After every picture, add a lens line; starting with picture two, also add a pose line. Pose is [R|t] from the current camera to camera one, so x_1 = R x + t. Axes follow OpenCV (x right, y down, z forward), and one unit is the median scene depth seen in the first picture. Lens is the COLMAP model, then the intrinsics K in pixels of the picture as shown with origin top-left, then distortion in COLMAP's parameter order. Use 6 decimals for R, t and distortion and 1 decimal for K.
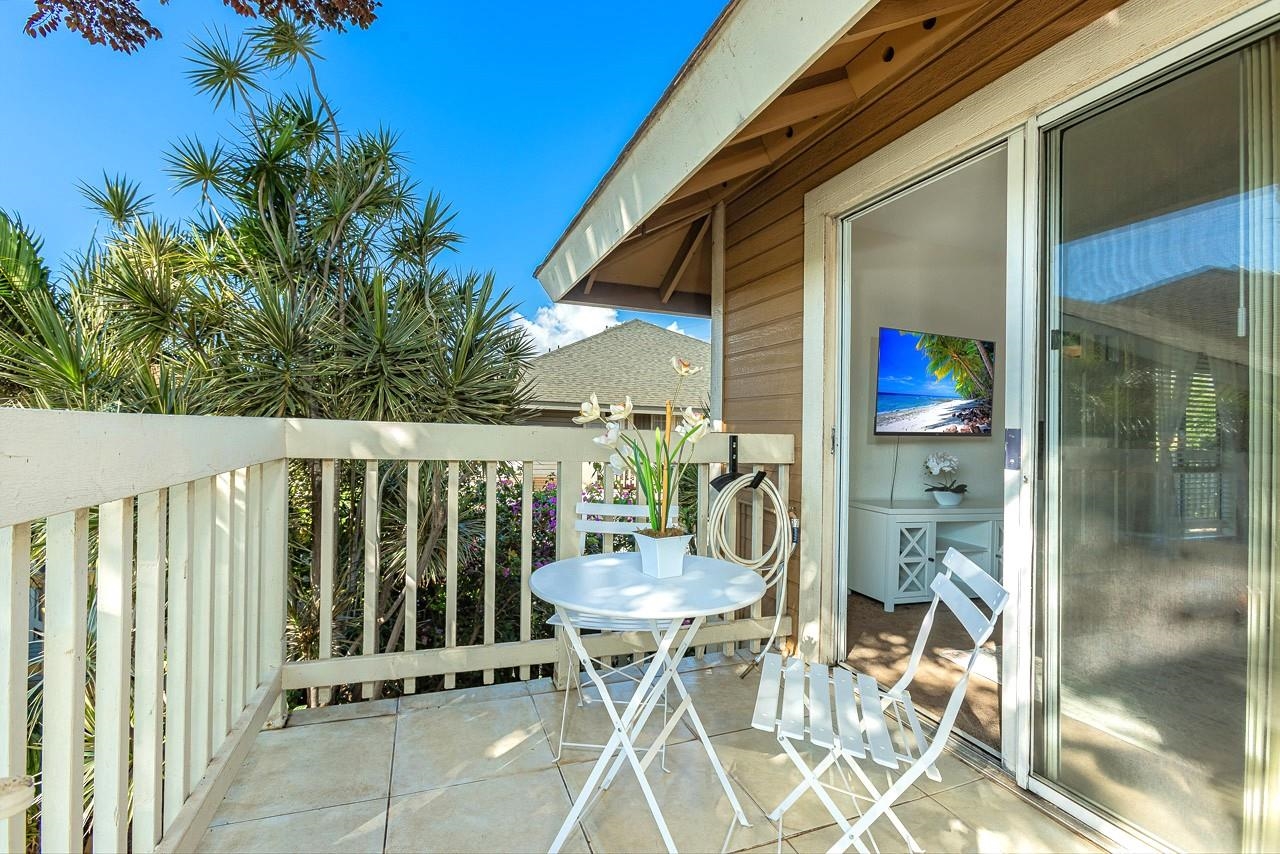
lens RADIAL K [[567.0, 0, 616.9], [0, 567.0, 426.7], [0, 0, 1]] dist [-0.009926, -0.000111]
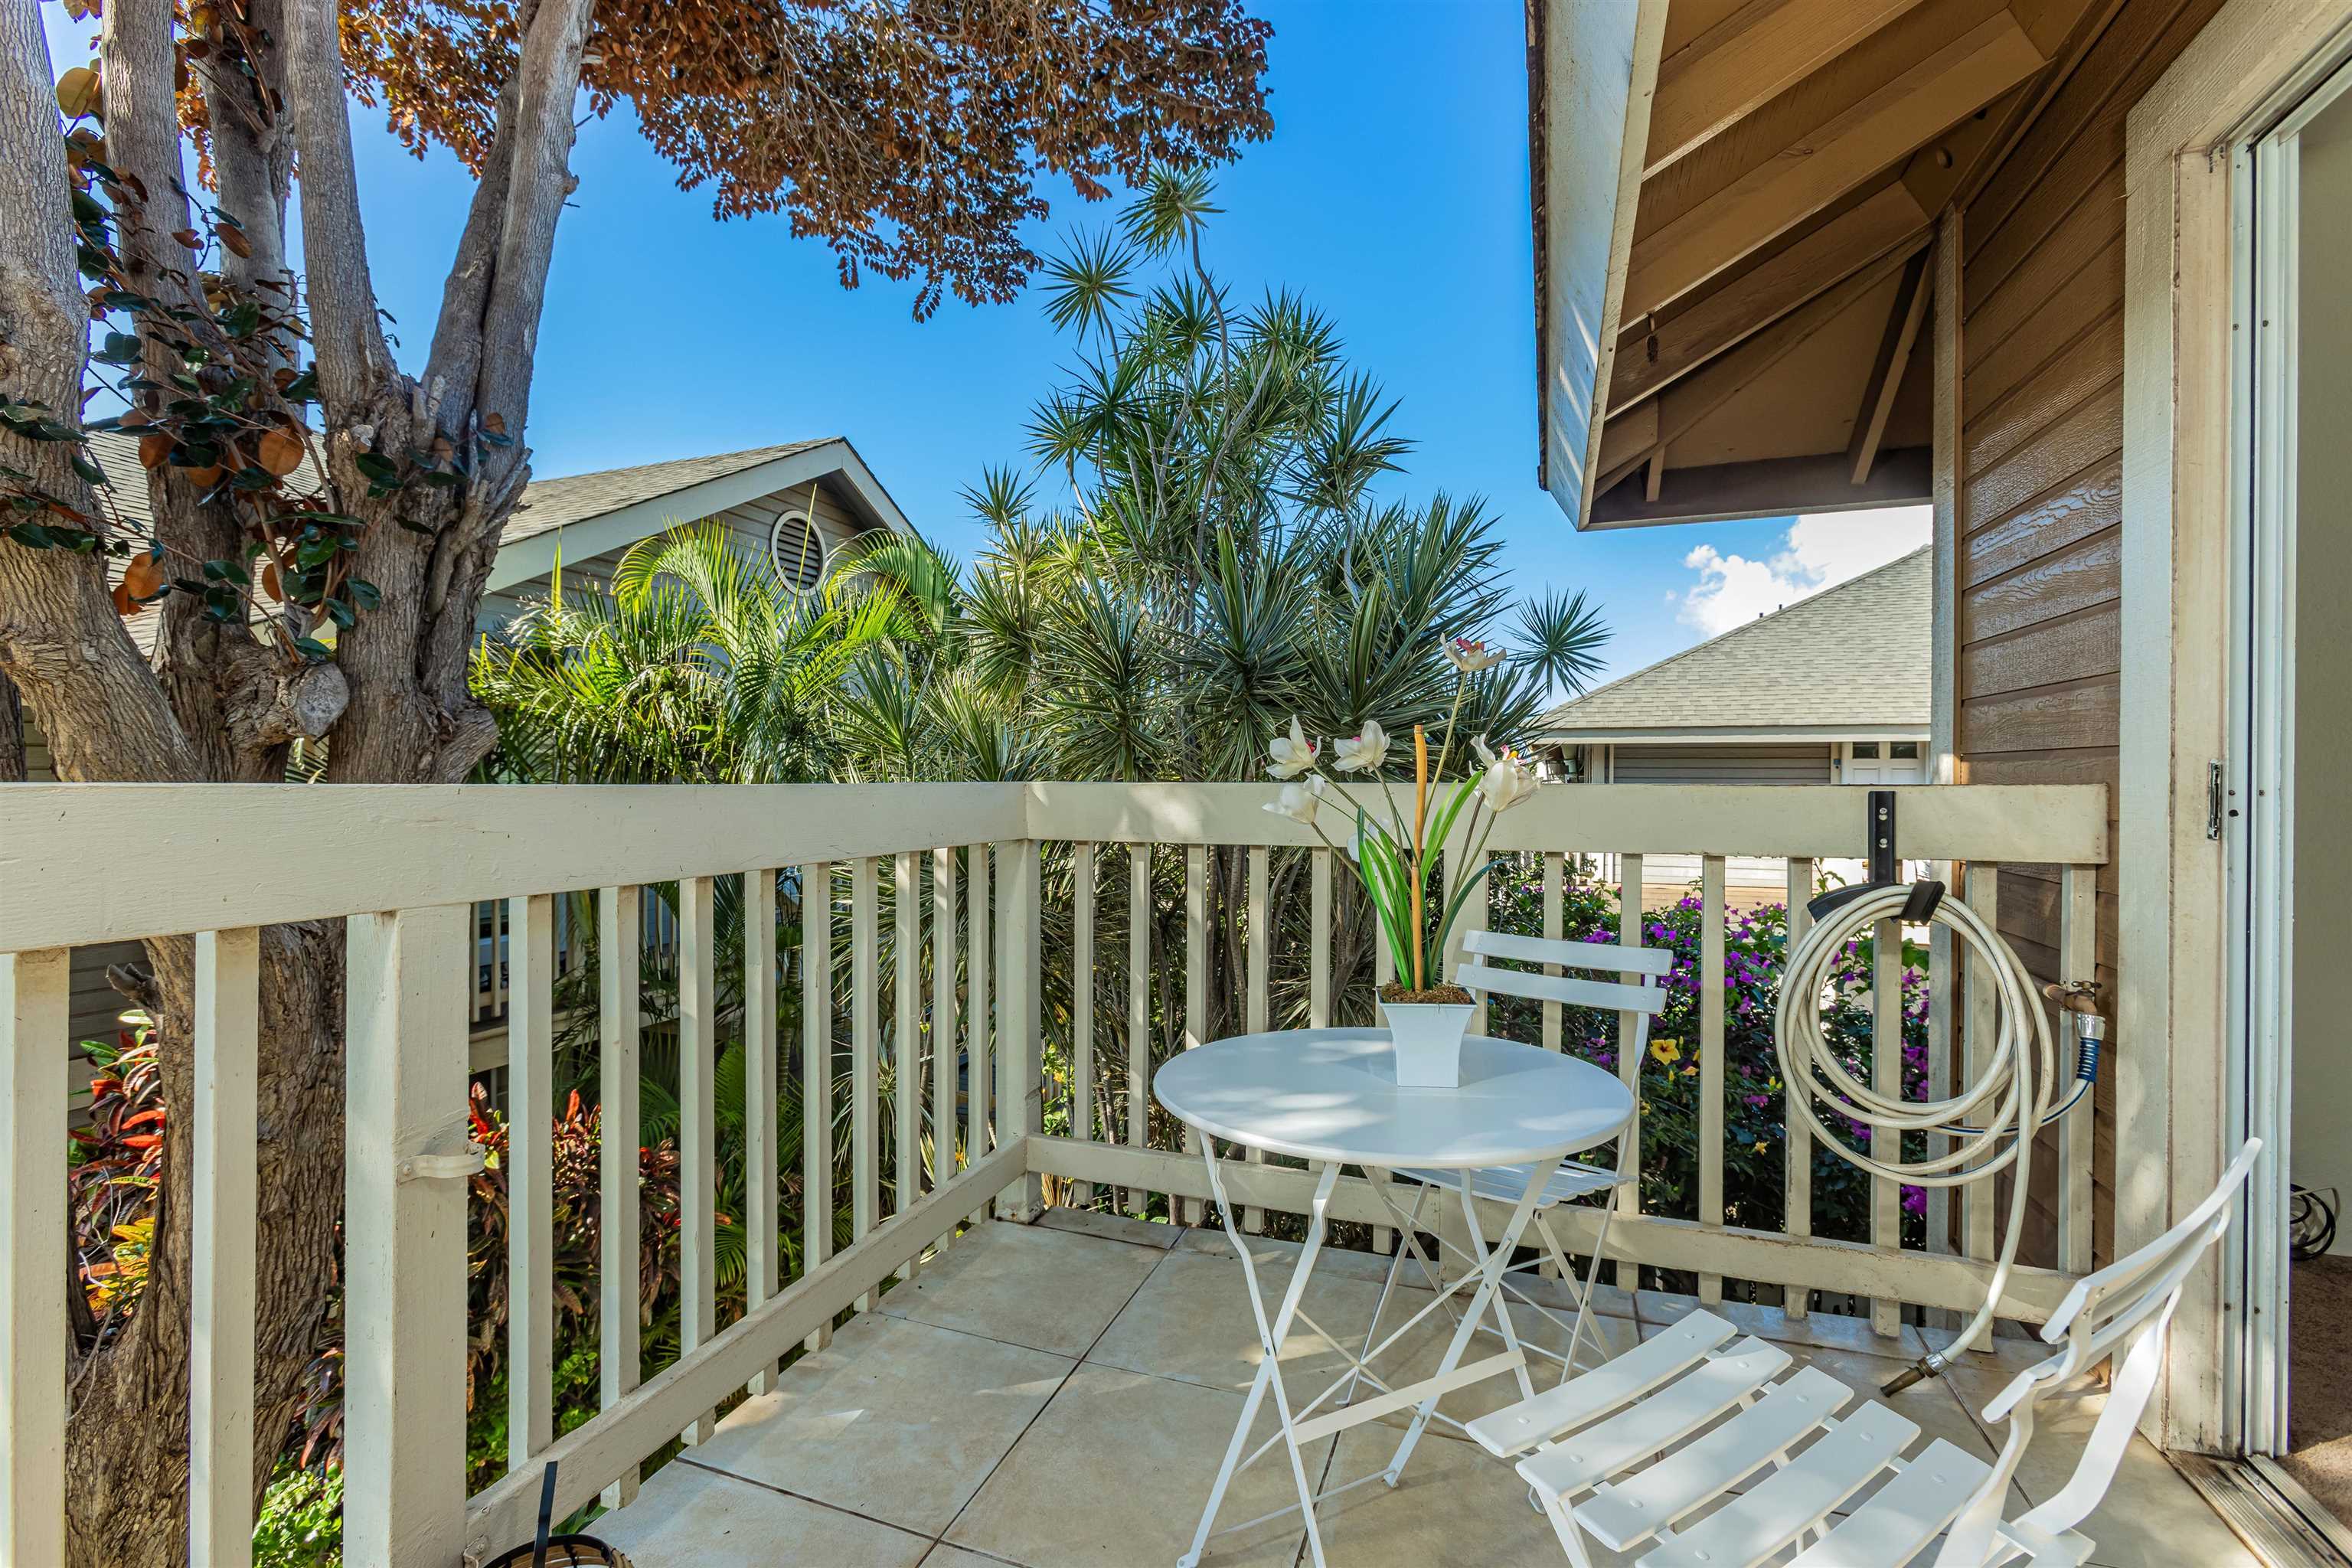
lens RADIAL K [[1041.9, 0, 1133.5], [0, 1041.9, 783.4], [0, 0, 1]] dist [-0.009926, -0.000111]
pose [[0.754841, -0.027656, -0.655325, 0.226519], [0.025342, 0.999594, -0.012993, 0.004466], [0.655418, -0.006799, 0.755235, 0.070353]]
